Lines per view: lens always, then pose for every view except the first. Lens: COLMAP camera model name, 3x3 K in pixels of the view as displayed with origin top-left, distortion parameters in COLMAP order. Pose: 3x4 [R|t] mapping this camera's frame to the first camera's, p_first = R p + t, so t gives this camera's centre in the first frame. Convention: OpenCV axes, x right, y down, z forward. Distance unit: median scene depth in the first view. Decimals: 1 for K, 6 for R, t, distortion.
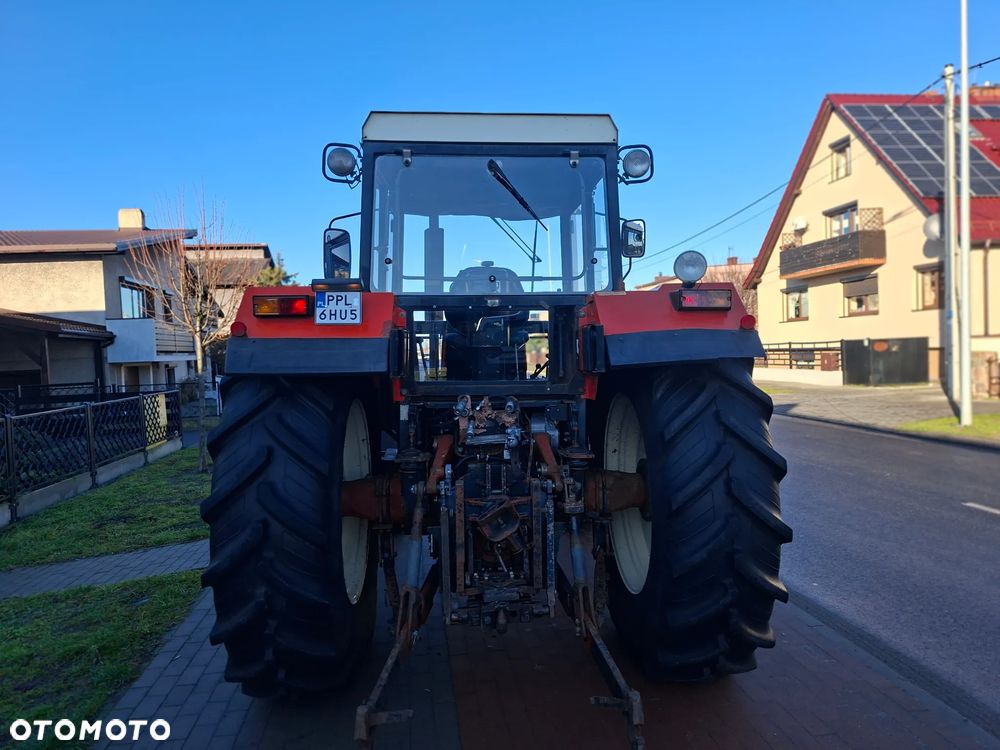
lens RADIAL K [[704.4, 0, 500.9], [0, 704.4, 380.9], [0, 0, 1]] dist [0.093351, -0.086312]
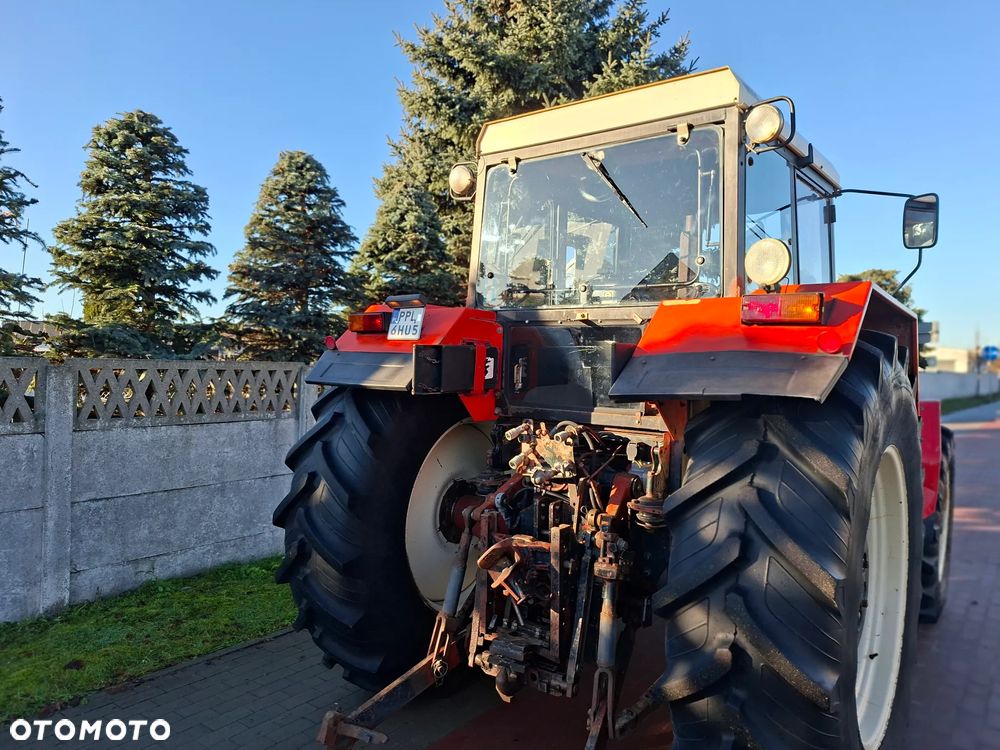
lens RADIAL K [[706.1, 0, 502.1], [0, 706.1, 382.3], [0, 0, 1]] dist [0.099212, -0.152532]
pose [[0.756987, 0.050597, -0.651468, 0.528550], [-0.064618, 0.997907, 0.002419, -0.028111], [0.650227, 0.040266, 0.758672, 0.301058]]
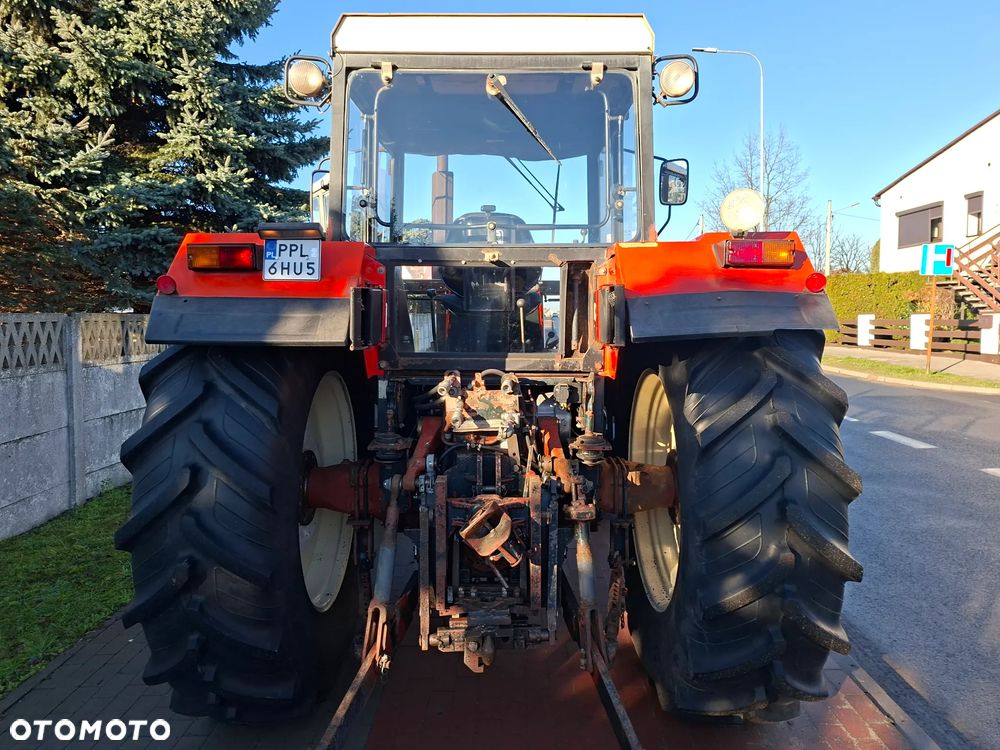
lens RADIAL K [[706.1, 0, 502.1], [0, 706.1, 382.3], [0, 0, 1]] dist [0.099212, -0.152532]
pose [[0.997979, 0.019930, -0.060335, 0.056912], [-0.016497, 0.998245, 0.056867, -0.013937], [0.061363, -0.055757, 0.996557, 0.193496]]
